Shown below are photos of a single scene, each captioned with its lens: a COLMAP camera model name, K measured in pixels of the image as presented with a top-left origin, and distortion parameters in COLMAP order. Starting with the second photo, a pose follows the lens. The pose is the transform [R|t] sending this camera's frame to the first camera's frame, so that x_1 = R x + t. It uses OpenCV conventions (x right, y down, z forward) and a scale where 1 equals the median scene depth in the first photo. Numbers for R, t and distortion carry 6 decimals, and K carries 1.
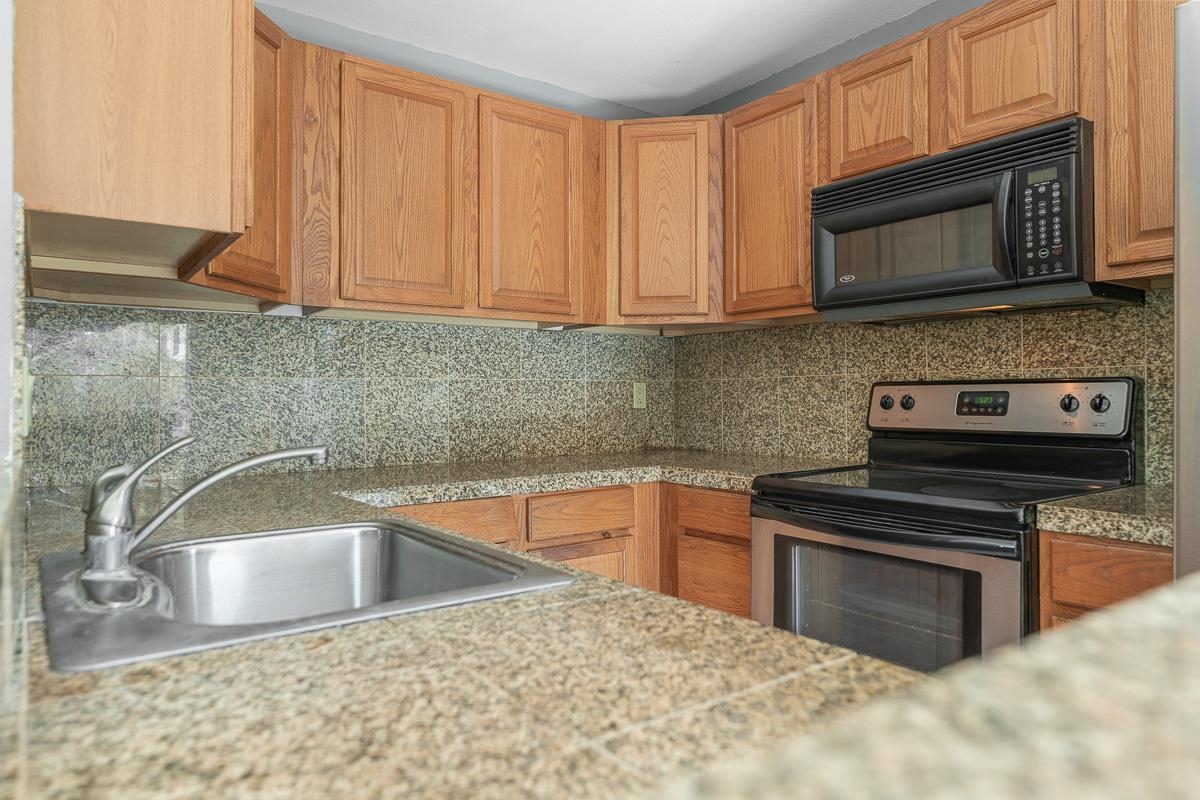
lens RADIAL K [[764.6, 0, 602.4], [0, 764.6, 394.9], [0, 0, 1]] dist [0.001985, 0.000193]
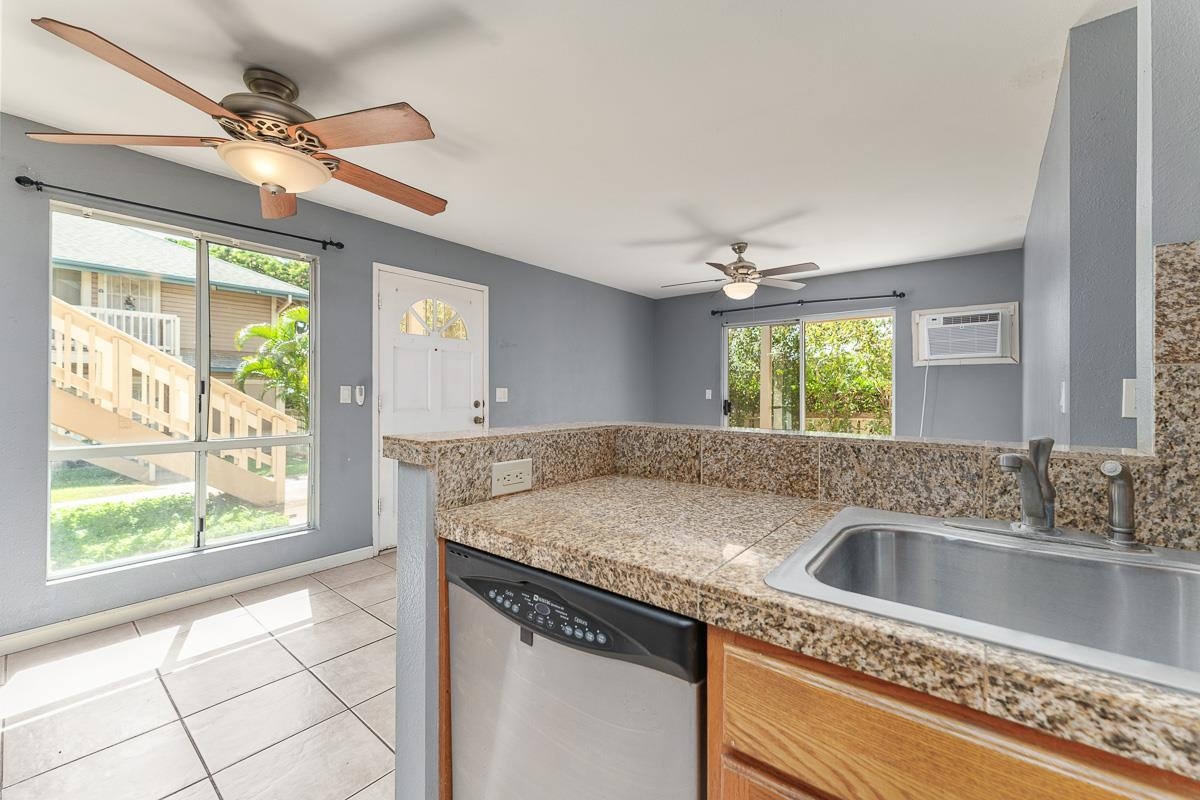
lens RADIAL K [[480.9, 0, 601.5], [0, 480.9, 391.9], [0, 0, 1]] dist [0.001598, 0.000101]
pose [[-0.967170, 0.000968, -0.254130, 0.150860], [0.002354, 0.999984, -0.005147, -0.006975], [0.254121, -0.005576, -0.967156, 0.680041]]
